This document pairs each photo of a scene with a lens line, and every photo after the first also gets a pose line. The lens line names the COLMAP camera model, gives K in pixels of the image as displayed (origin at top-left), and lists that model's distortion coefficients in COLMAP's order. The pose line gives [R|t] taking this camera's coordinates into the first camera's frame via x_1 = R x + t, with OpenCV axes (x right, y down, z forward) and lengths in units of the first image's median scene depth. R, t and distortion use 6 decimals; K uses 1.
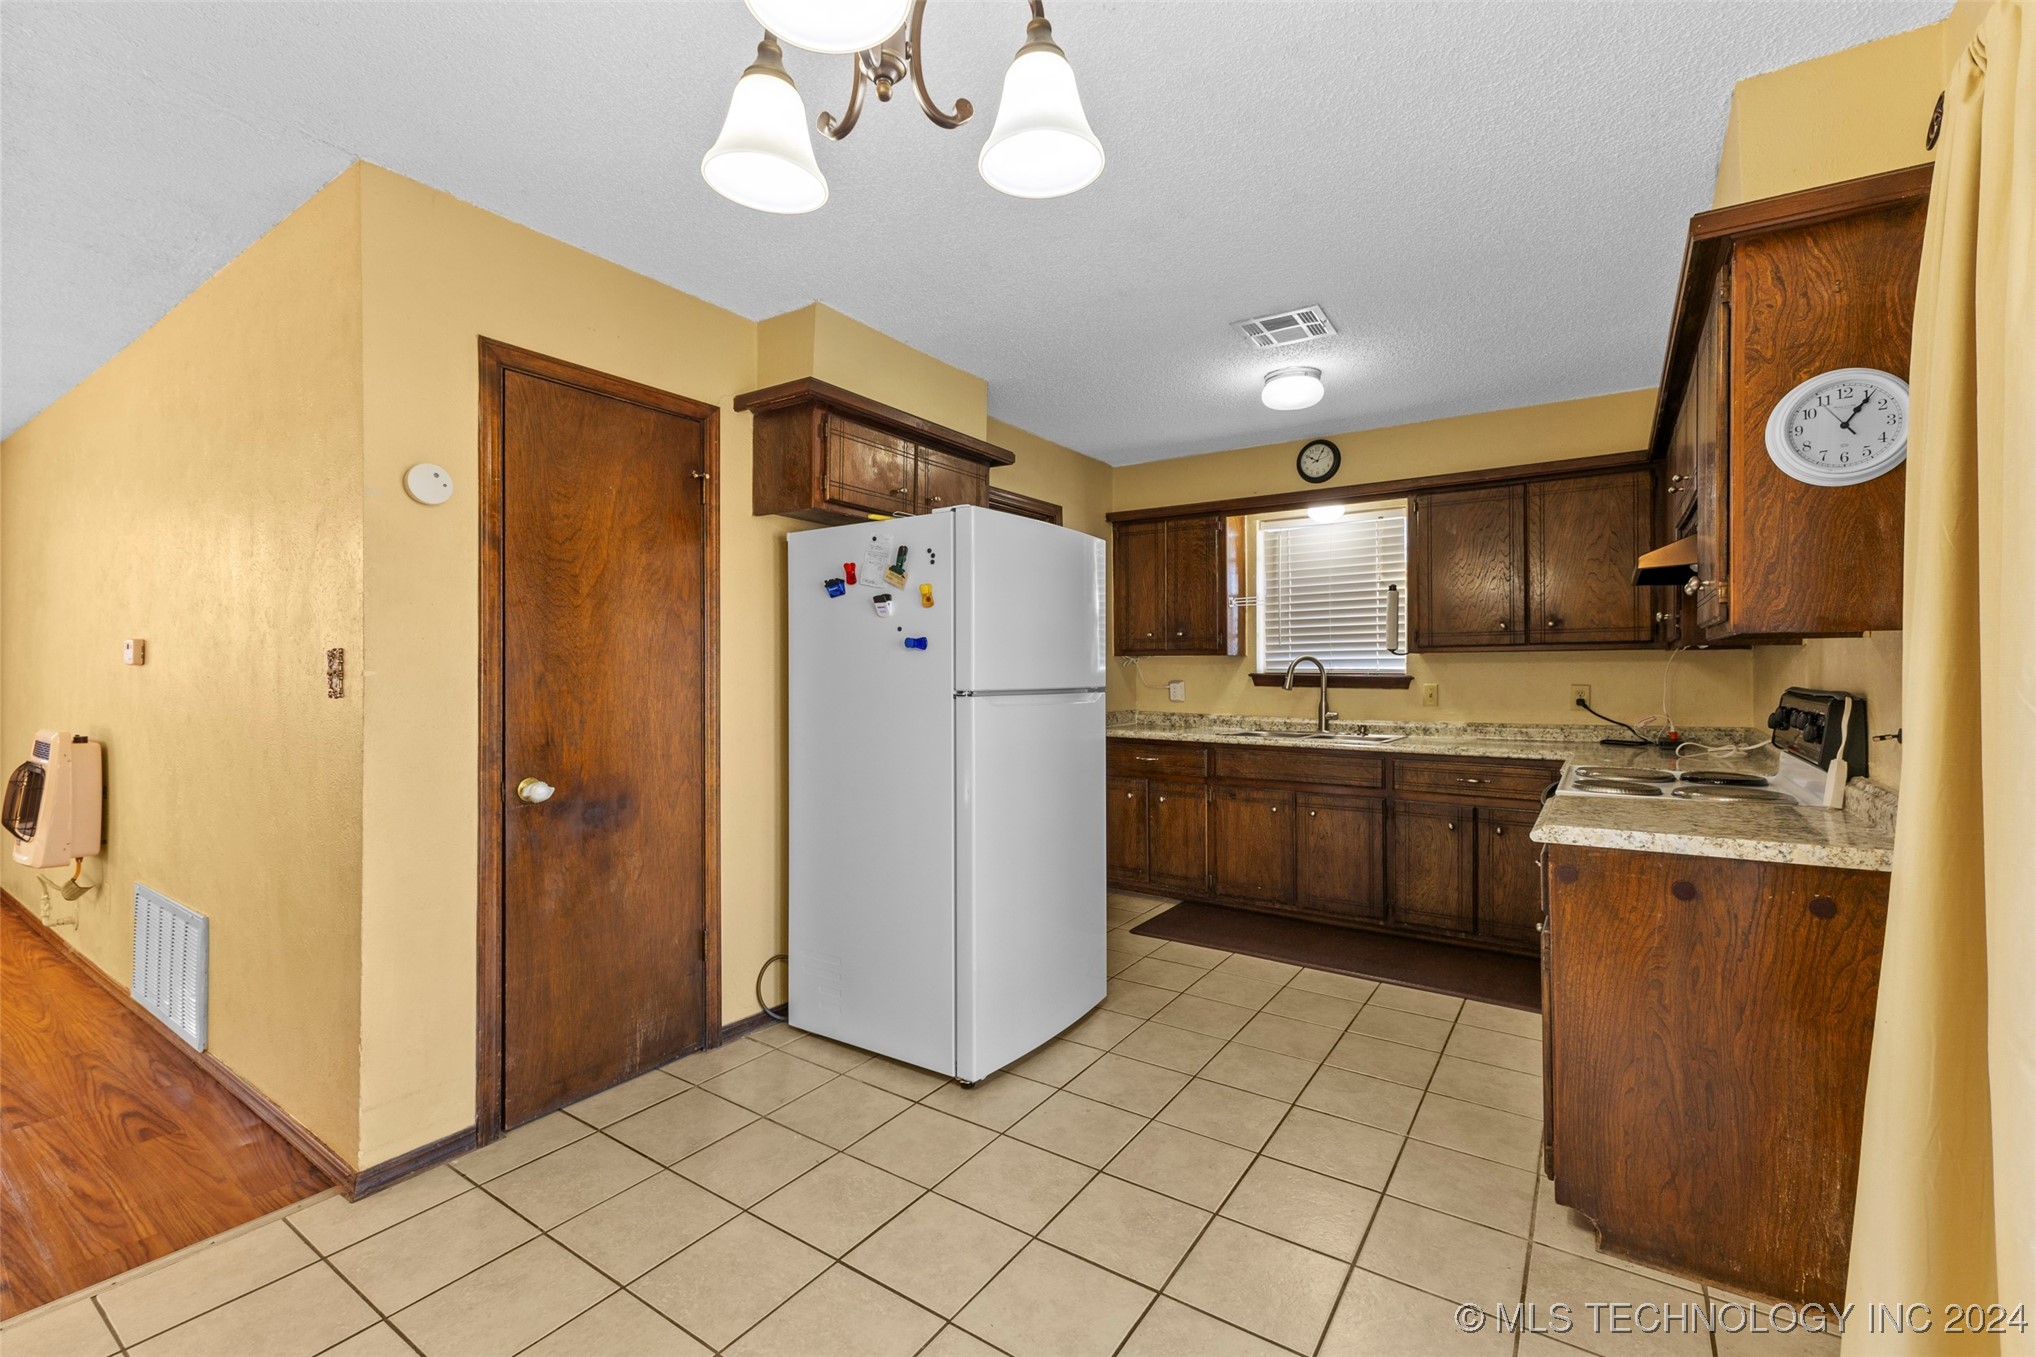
lens RADIAL K [[878.6, 0, 1024.5], [0, 878.6, 674.3], [0, 0, 1]] dist [0.014404, -0.004574]
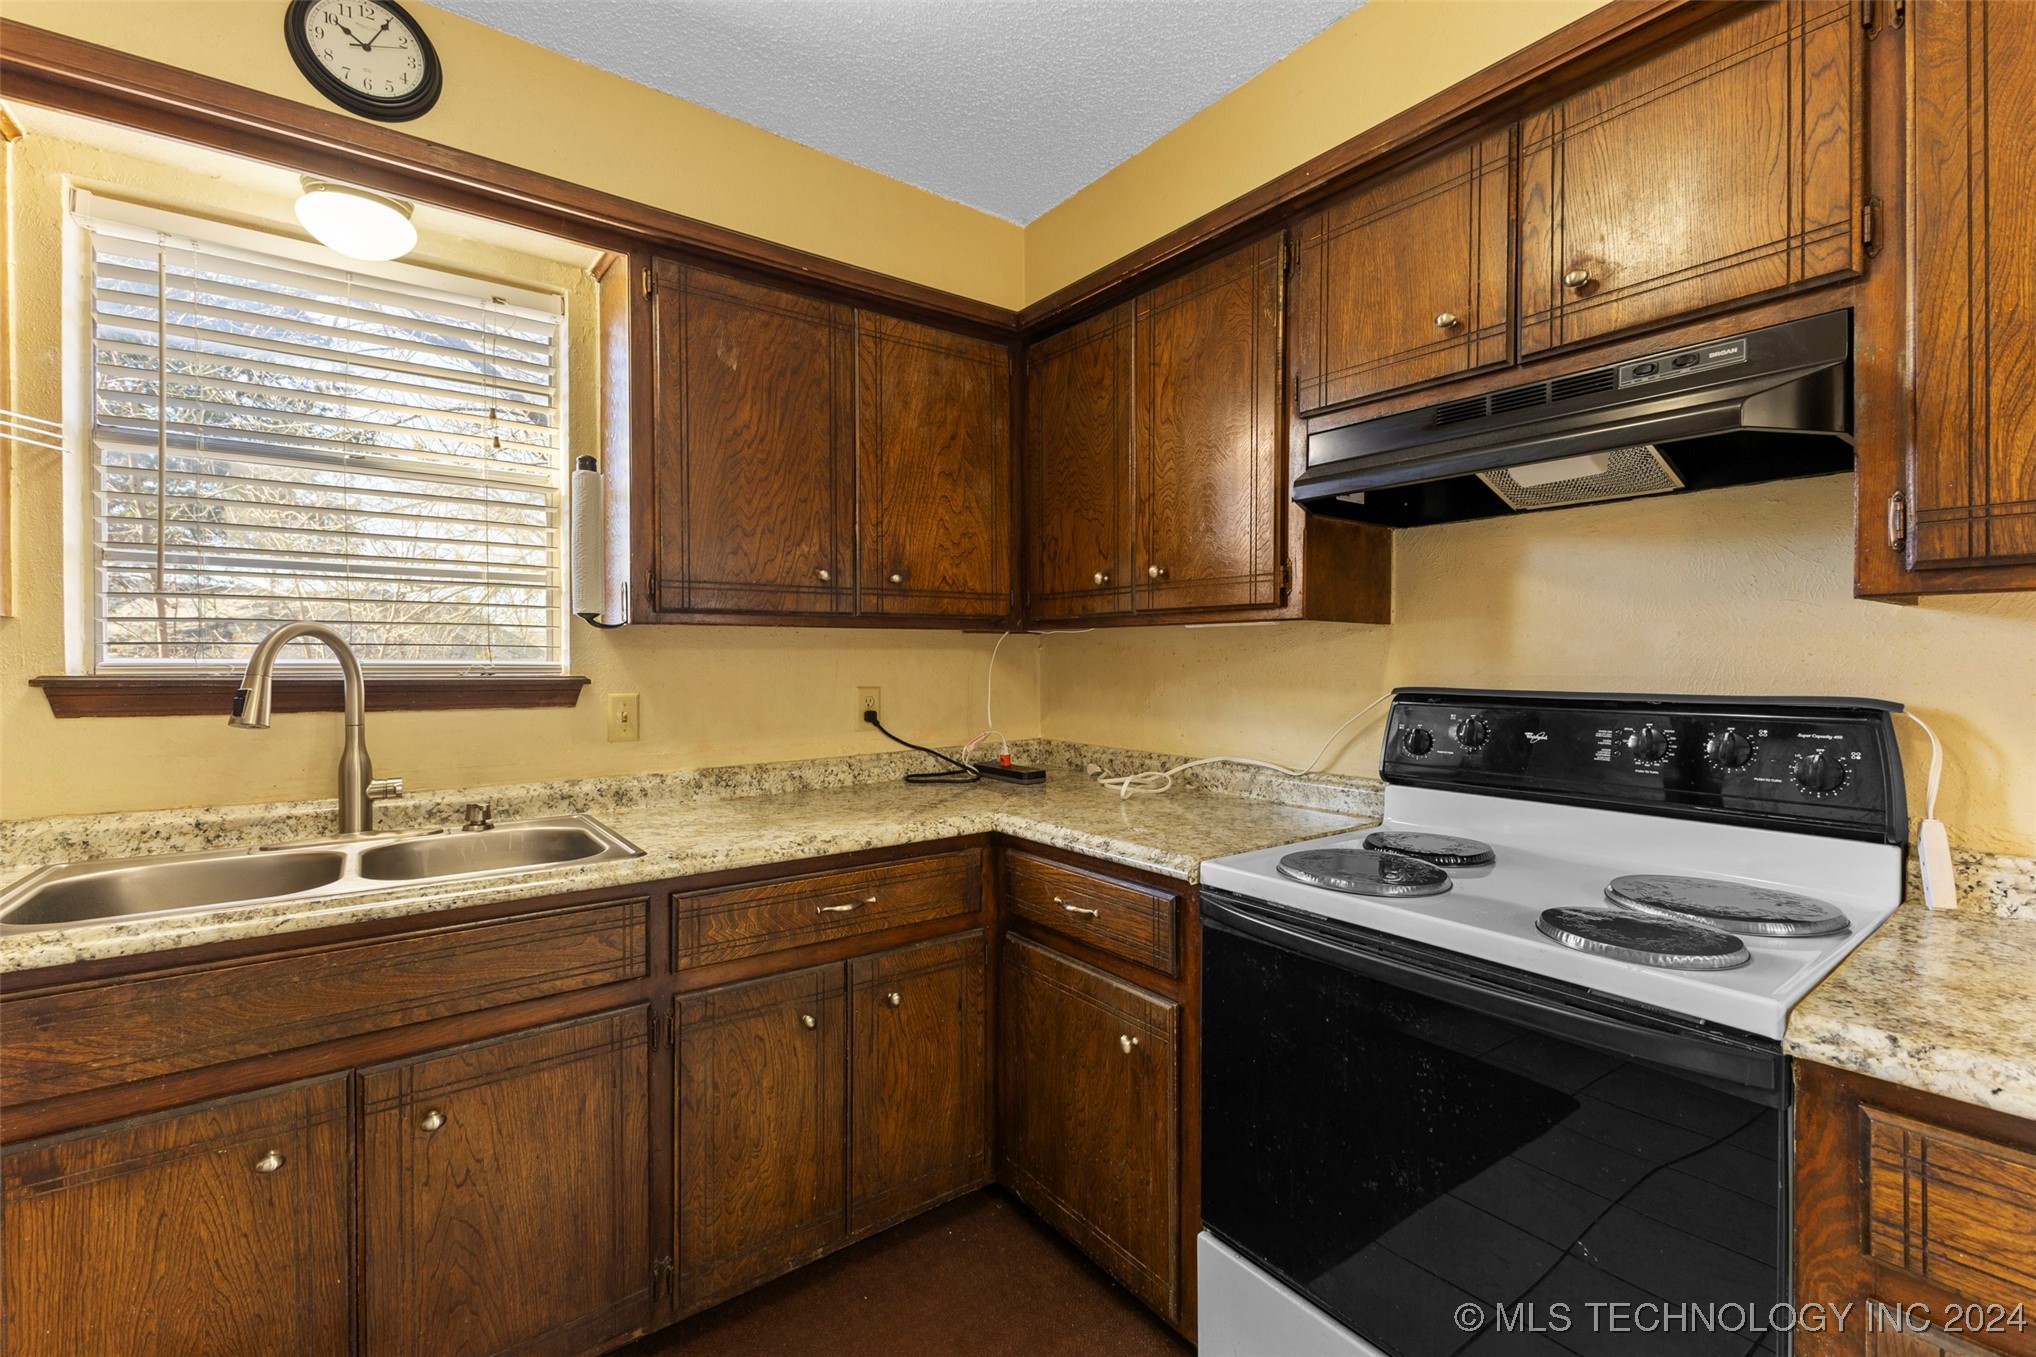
lens RADIAL K [[878.6, 0, 1010.0], [0, 878.6, 666.0], [0, 0, 1]] dist [0.014404, -0.004574]
pose [[0.338912, -0.005739, 0.940801, 0.099090], [0.006428, 0.999972, 0.003784, -0.004131], [-0.940796, 0.004765, 0.338939, 0.689602]]
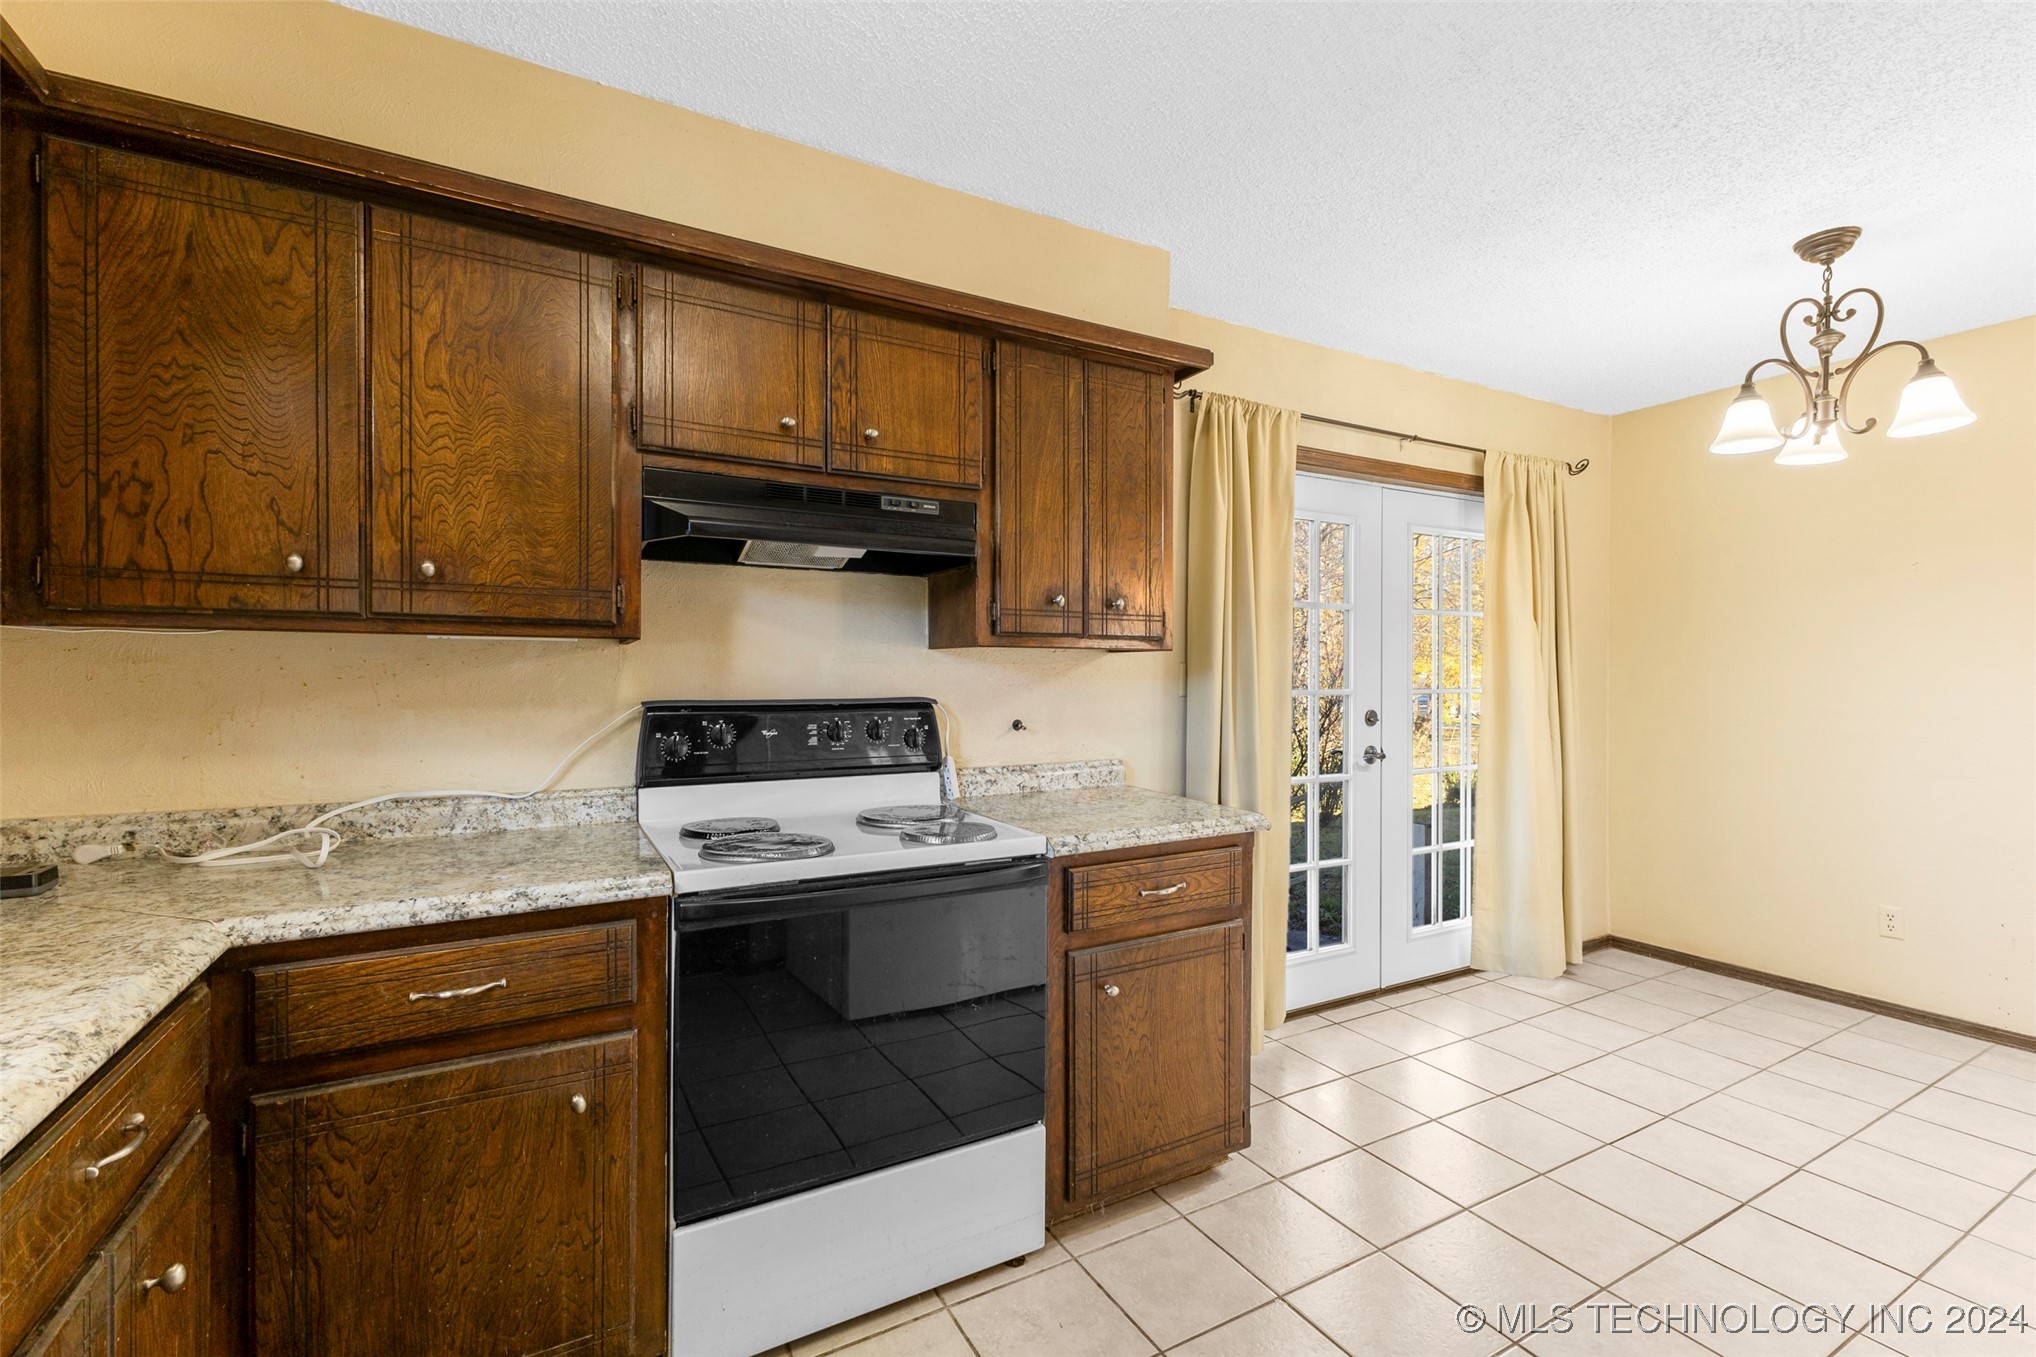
lens RADIAL K [[878.6, 0, 1018.9], [0, 878.6, 681.7], [0, 0, 1]] dist [0.014404, -0.004574]
pose [[-0.887588, -0.002860, 0.460630, 0.162251], [0.003152, 0.999920, 0.012282, -0.006865], [-0.460628, 0.012353, -0.887507, 0.989842]]
